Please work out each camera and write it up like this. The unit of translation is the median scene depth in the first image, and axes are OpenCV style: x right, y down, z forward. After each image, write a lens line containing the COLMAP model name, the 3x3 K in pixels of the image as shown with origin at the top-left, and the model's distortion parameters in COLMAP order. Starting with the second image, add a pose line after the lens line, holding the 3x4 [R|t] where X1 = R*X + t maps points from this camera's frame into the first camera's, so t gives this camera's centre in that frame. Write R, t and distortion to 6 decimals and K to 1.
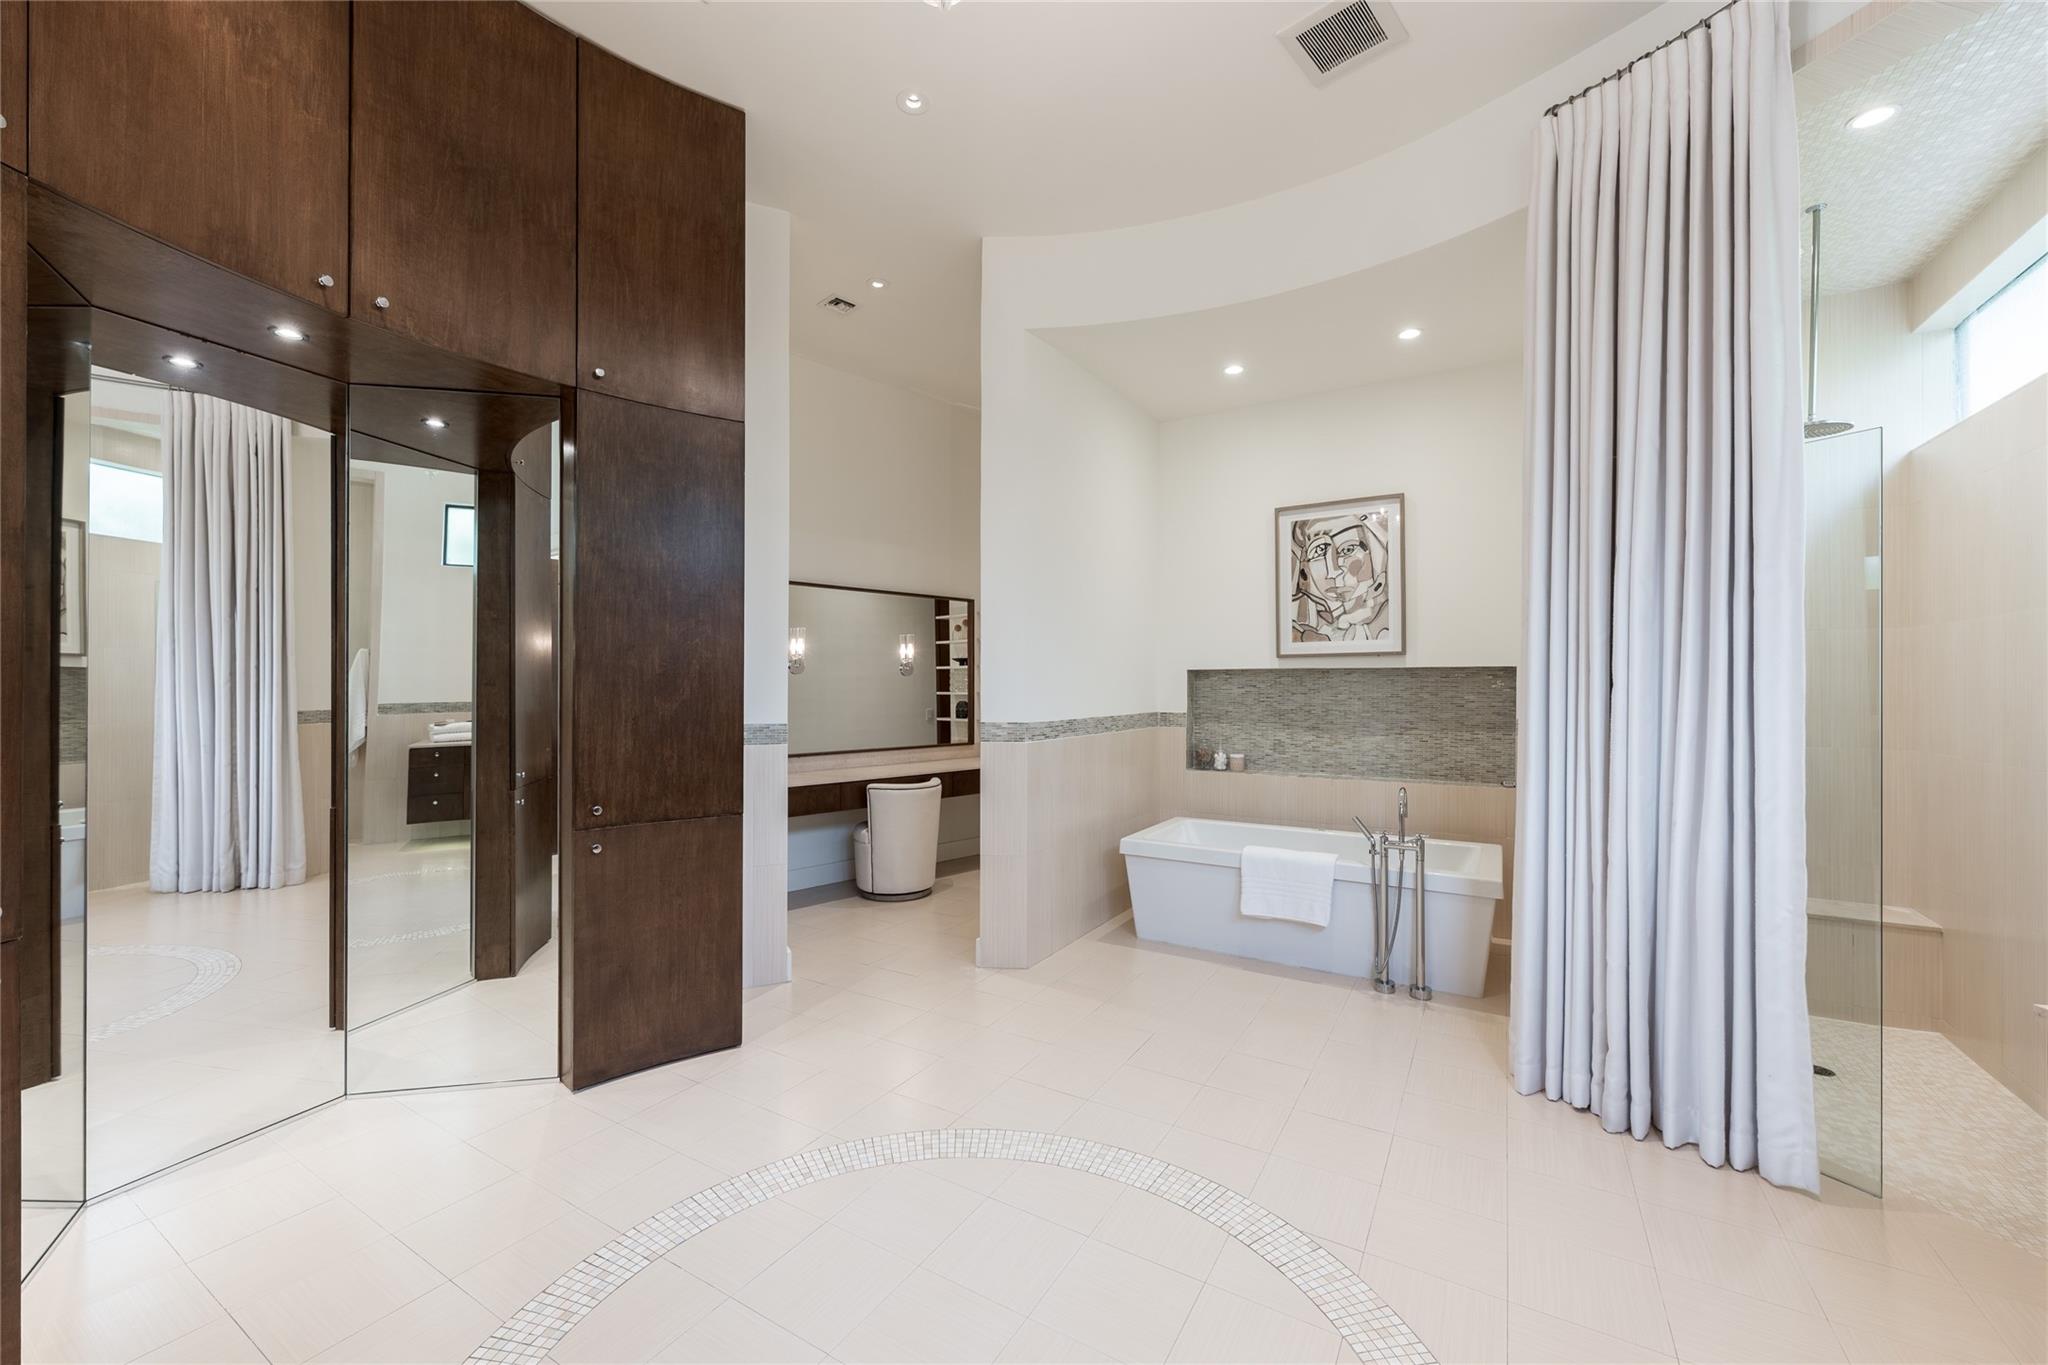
lens RADIAL K [[808.5, 0, 1028.0], [0, 808.5, 673.0], [0, 0, 1]] dist [0.000559, -0.000589]
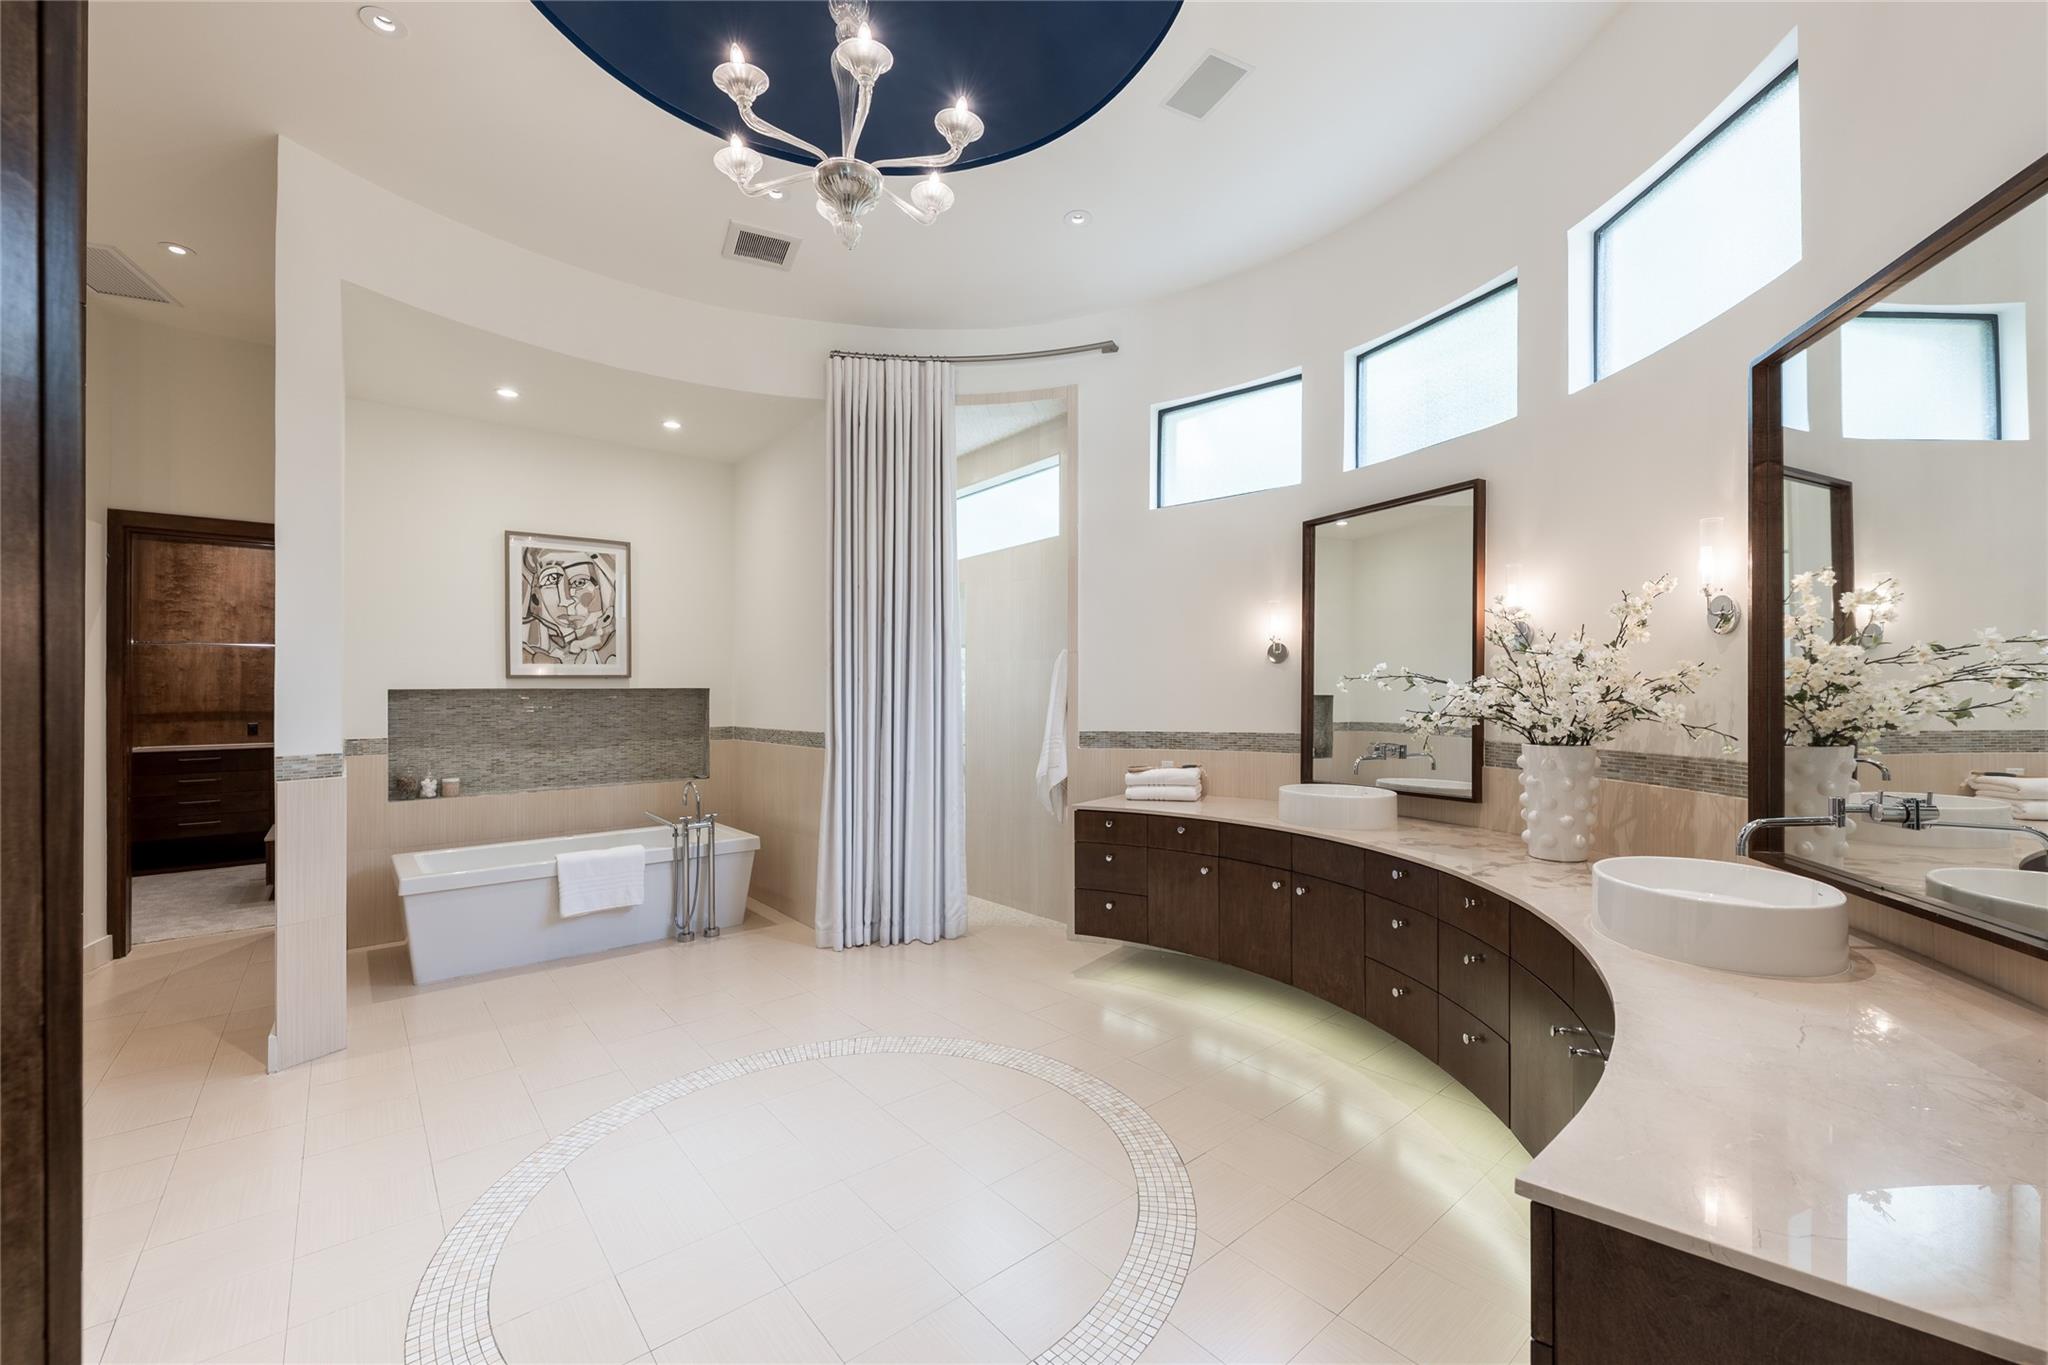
lens RADIAL K [[808.5, 0, 1028.3], [0, 808.5, 693.9], [0, 0, 1]] dist [0.000559, -0.000589]
pose [[0.329853, -0.000753, 0.944032, -0.452557], [-0.000899, 0.999999, 0.001112, -0.000682], [-0.944032, -0.001216, 0.329852, 0.048803]]
